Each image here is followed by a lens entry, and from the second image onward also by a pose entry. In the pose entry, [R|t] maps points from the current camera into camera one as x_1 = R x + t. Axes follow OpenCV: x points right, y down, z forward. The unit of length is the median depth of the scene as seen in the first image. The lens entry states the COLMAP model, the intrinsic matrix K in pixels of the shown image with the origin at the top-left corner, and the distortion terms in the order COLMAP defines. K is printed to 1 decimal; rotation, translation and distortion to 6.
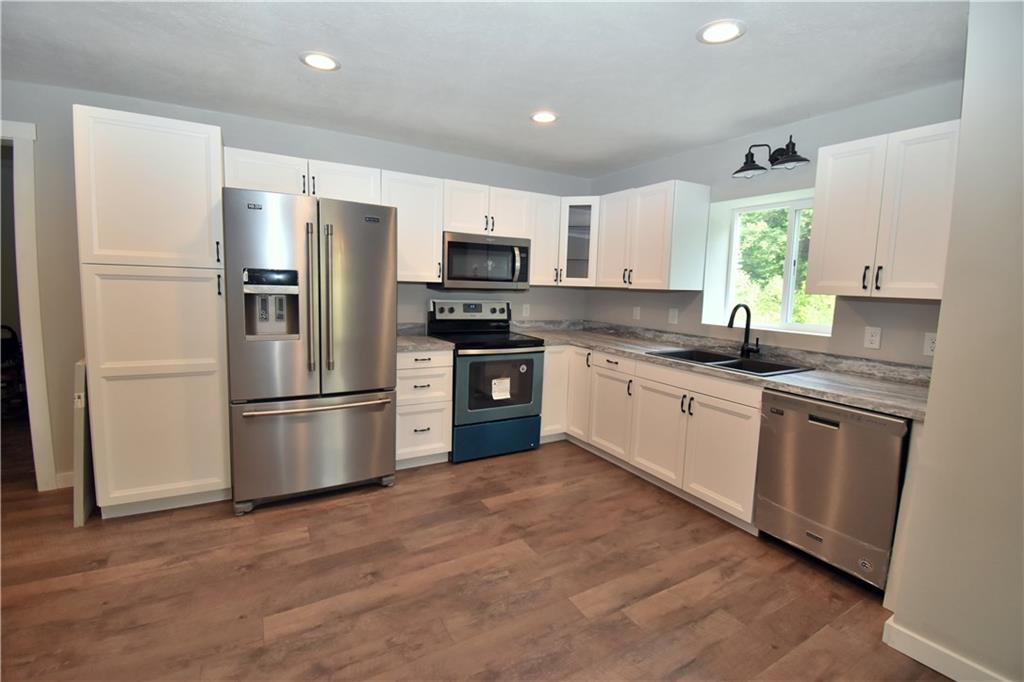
lens RADIAL K [[452.7, 0, 513.8], [0, 452.7, 337.2], [0, 0, 1]] dist [0.011737, -0.020744]
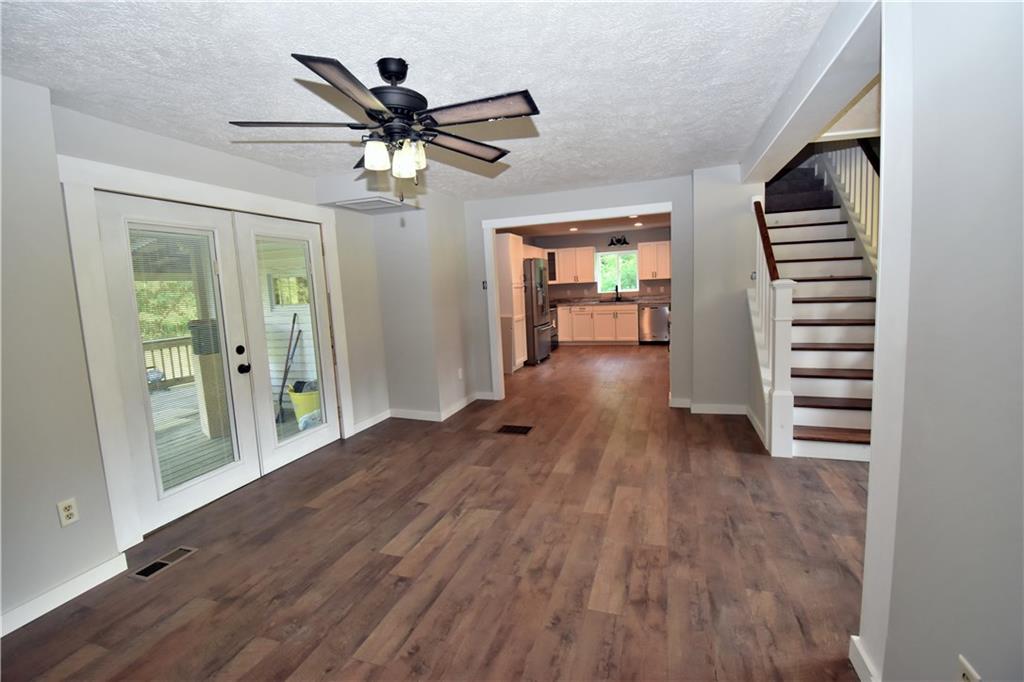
lens RADIAL K [[452.7, 0, 505.5], [0, 452.7, 344.9], [0, 0, 1]] dist [0.011737, -0.020744]
pose [[0.750657, -0.156256, 0.641949, -2.410267], [0.151121, 0.986480, 0.063405, 0.030588], [-0.643177, 0.049416, 0.764122, -1.040209]]
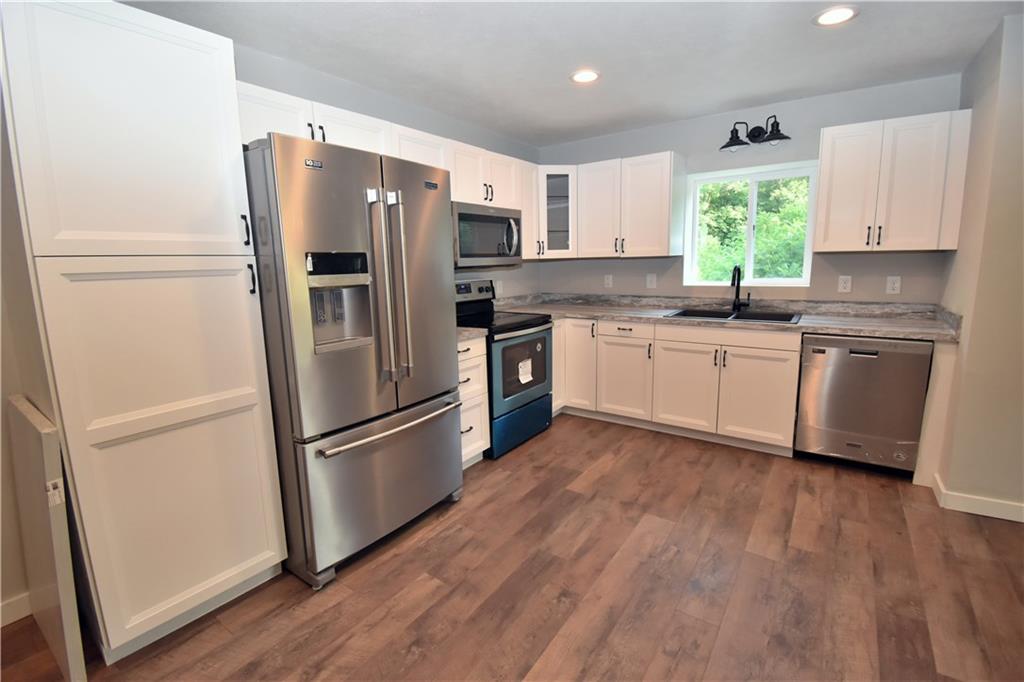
lens RADIAL K [[452.7, 0, 511.7], [0, 452.7, 338.1], [0, 0, 1]] dist [0.011737, -0.020744]
pose [[0.909262, -0.122692, 0.397729, -0.508696], [0.101064, 0.992050, 0.074984, -0.033711], [-0.403767, -0.027984, 0.914434, 0.186789]]
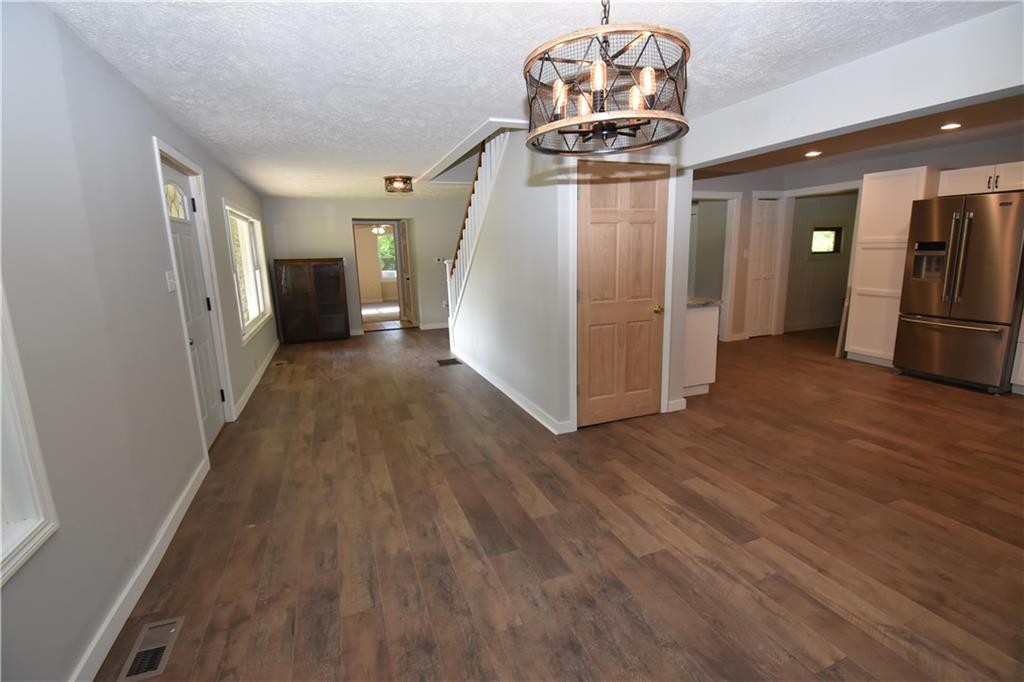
lens RADIAL K [[452.7, 0, 513.2], [0, 452.7, 334.5], [0, 0, 1]] dist [0.011737, -0.020744]
pose [[-0.149072, 0.149961, -0.977389, 1.310879], [-0.095150, 0.981671, 0.165130, 0.064784], [0.984238, 0.117615, -0.132071, -0.306067]]
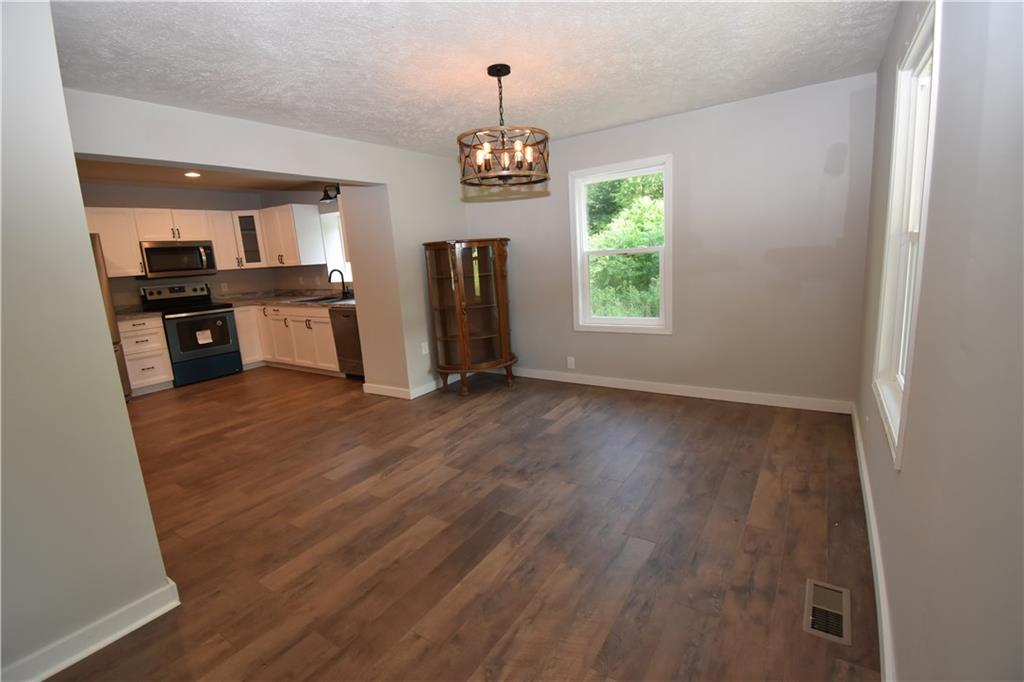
lens RADIAL K [[452.7, 0, 517.4], [0, 452.7, 337.1], [0, 0, 1]] dist [0.011737, -0.020744]
pose [[0.891551, -0.164449, 0.422011, 0.344616], [0.139182, 0.986146, 0.090242, 0.150946], [-0.431004, -0.021719, 0.902088, -1.128559]]
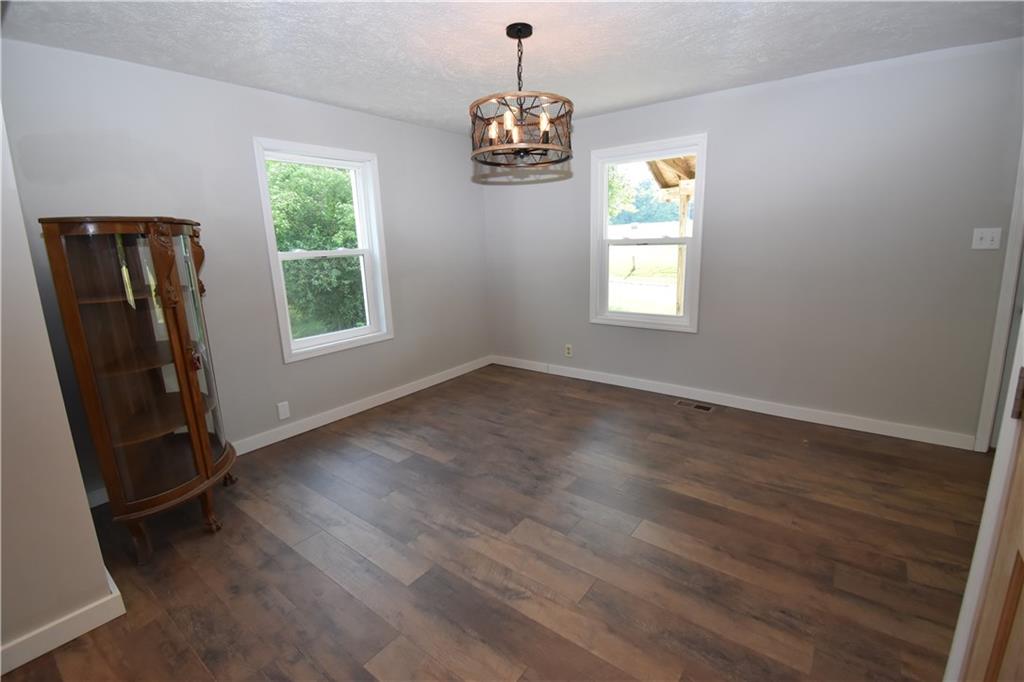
lens RADIAL K [[452.7, 0, 513.9], [0, 452.7, 340.4], [0, 0, 1]] dist [0.011737, -0.020744]
pose [[-0.384041, -0.215111, 0.897909, -0.019881], [0.131146, 0.949914, 0.283662, 0.000698], [-0.913955, 0.226695, -0.336595, 0.053619]]
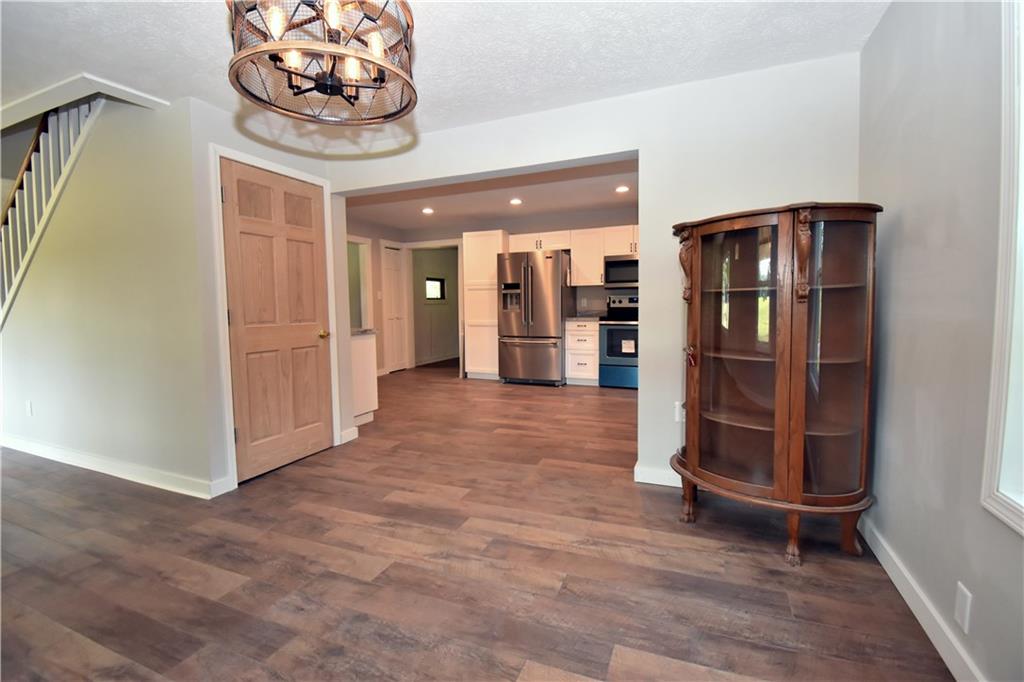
lens RADIAL K [[452.7, 0, 512.0], [0, 452.7, 334.7], [0, 0, 1]] dist [0.011737, -0.020744]
pose [[0.606531, 0.013321, -0.794949, 1.249117], [-0.060114, 0.997766, -0.029146, 0.176499], [0.792784, 0.065466, 0.605976, -0.416525]]
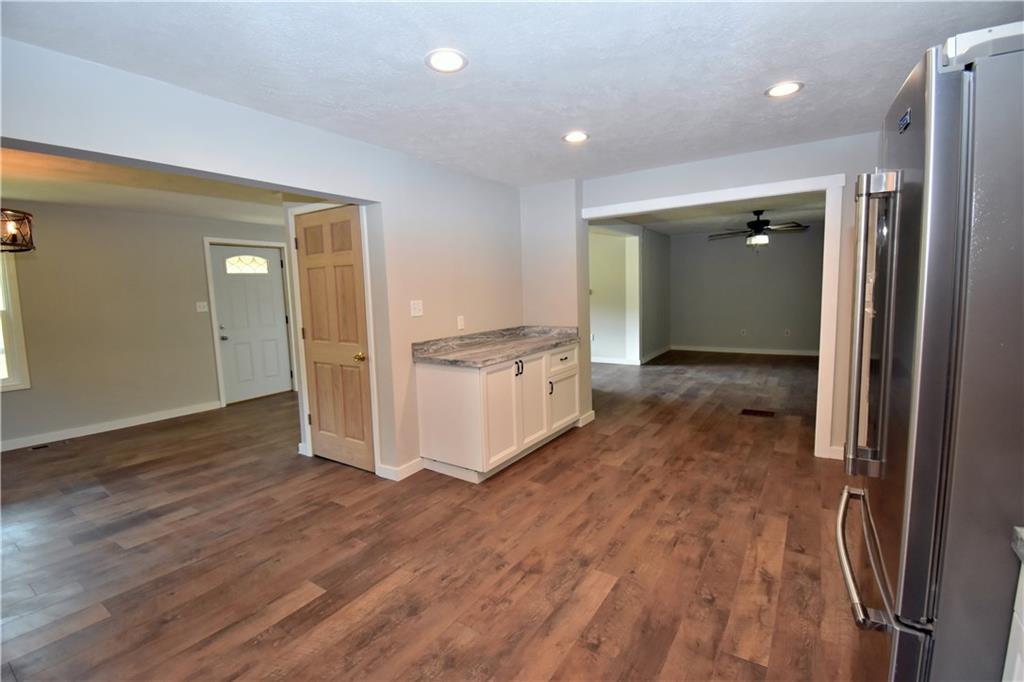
lens RADIAL K [[452.7, 0, 511.3], [0, 452.7, 334.3], [0, 0, 1]] dist [0.011737, -0.020744]
pose [[-0.897779, 0.038522, -0.438759, 0.125277], [-0.051420, 0.980189, 0.191273, -0.139363], [0.437435, 0.194282, -0.878012, 1.144320]]
